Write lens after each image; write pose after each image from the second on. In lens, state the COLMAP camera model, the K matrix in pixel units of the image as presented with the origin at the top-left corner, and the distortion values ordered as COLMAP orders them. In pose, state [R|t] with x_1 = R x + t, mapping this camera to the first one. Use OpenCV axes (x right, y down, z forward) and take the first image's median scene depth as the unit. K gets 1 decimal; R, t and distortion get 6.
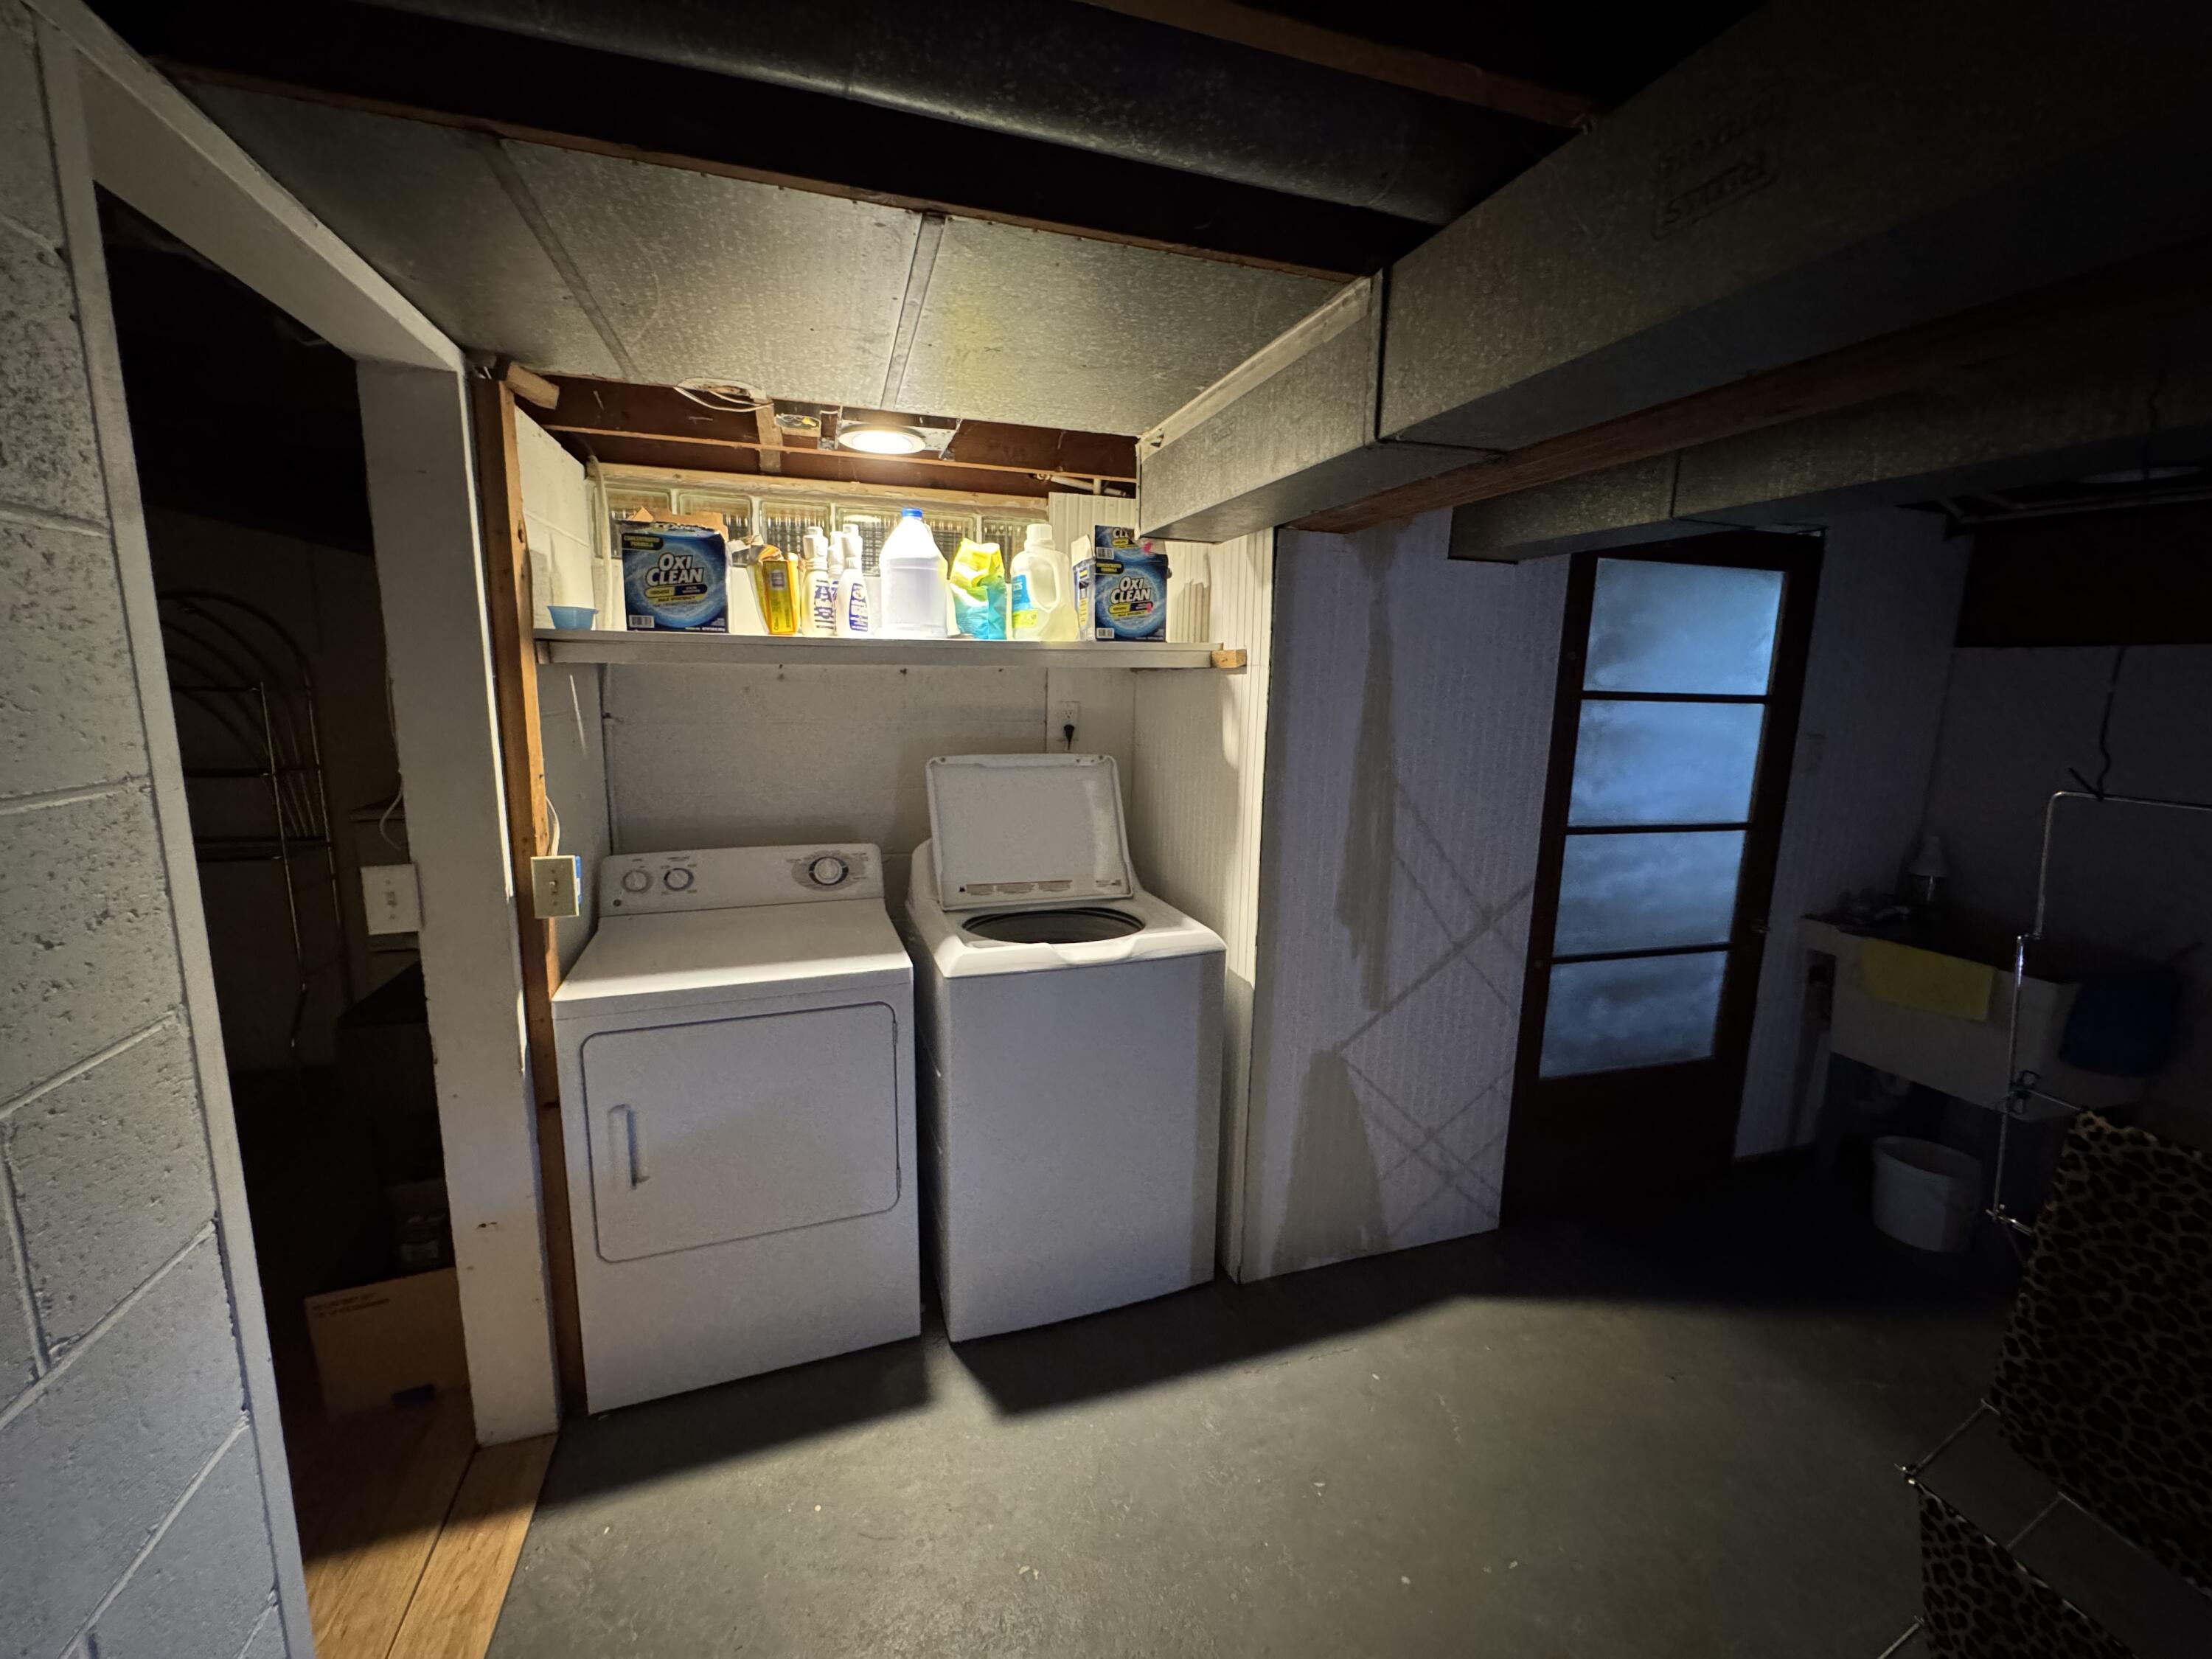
lens RADIAL K [[879.6, 0, 1108.0], [0, 879.6, 826.2], [0, 0, 1]] dist [-0.001183, -0.000490]
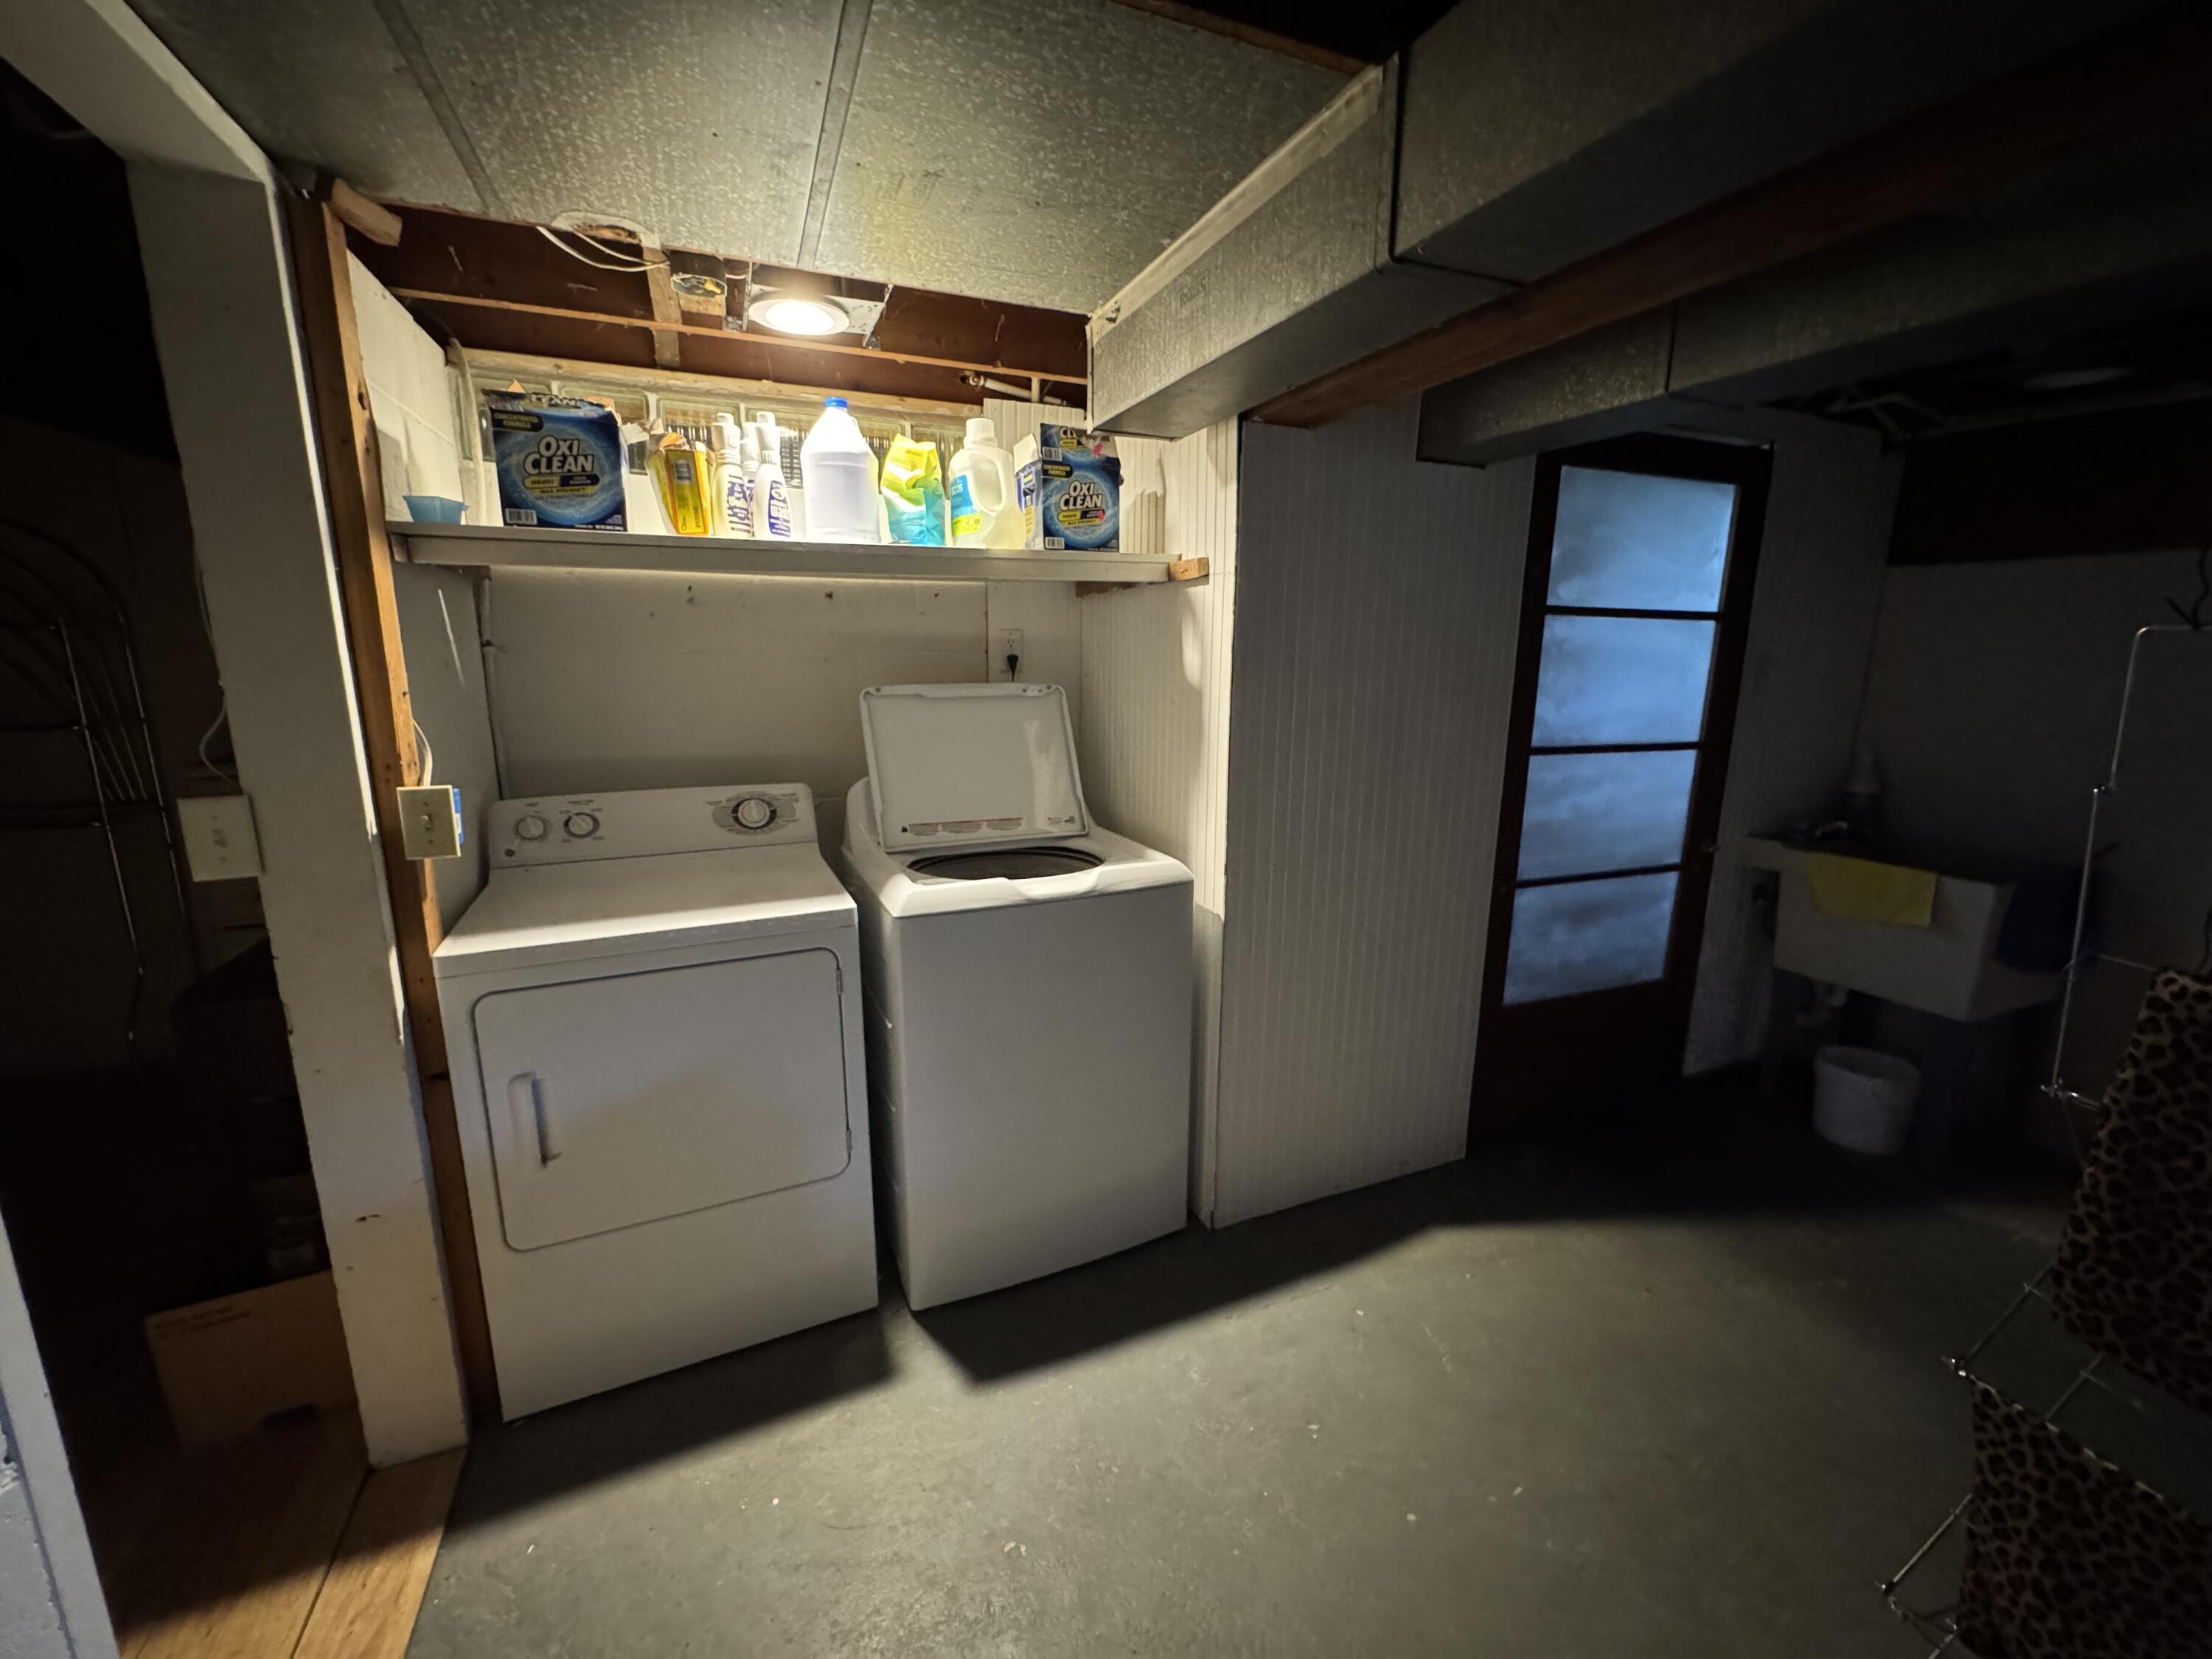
lens RADIAL K [[879.6, 0, 1108.6], [0, 879.6, 824.9], [0, 0, 1]] dist [-0.001183, -0.000490]
pose [[0.995949, -0.030012, 0.084766, -0.042212], [0.027082, 0.999002, 0.035515, 0.054947], [-0.085747, -0.033075, 0.995768, 0.088596]]
